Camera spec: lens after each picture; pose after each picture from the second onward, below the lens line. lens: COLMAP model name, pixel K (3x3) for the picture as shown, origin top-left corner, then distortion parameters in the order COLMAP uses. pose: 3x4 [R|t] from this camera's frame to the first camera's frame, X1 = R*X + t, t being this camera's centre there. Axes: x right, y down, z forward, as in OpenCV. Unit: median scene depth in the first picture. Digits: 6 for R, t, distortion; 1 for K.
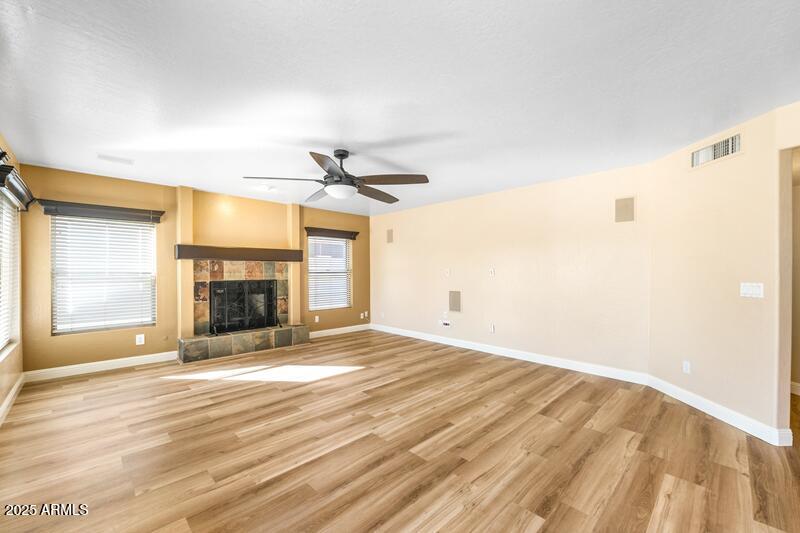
lens RADIAL K [[320.2, 0, 398.8], [0, 320.2, 271.4], [0, 0, 1]] dist [-0.001547, 0.000032]
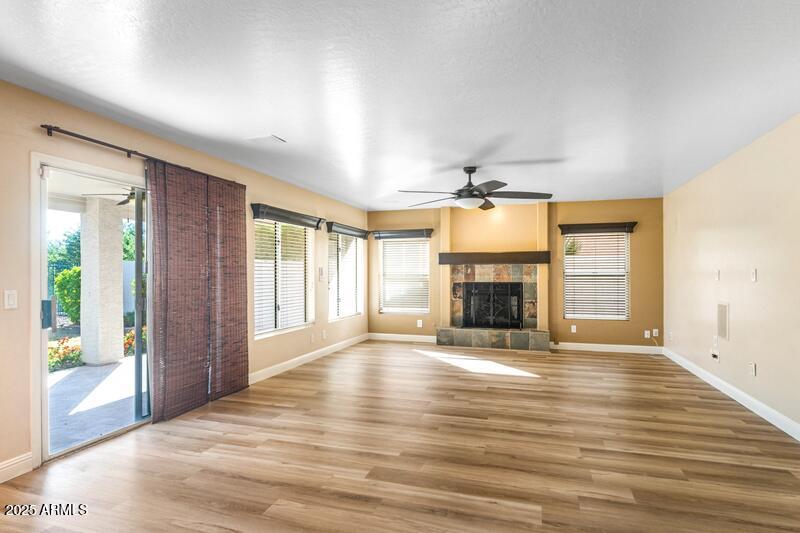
lens RADIAL K [[420.7, 0, 403.1], [0, 420.7, 268.8], [0, 0, 1]] dist [0.005879, 0.000904]
pose [[0.488849, -0.012714, -0.872276, 0.659454], [-0.000084, 0.999893, -0.014621, 0.003340], [0.872369, 0.007220, 0.488795, 0.045454]]
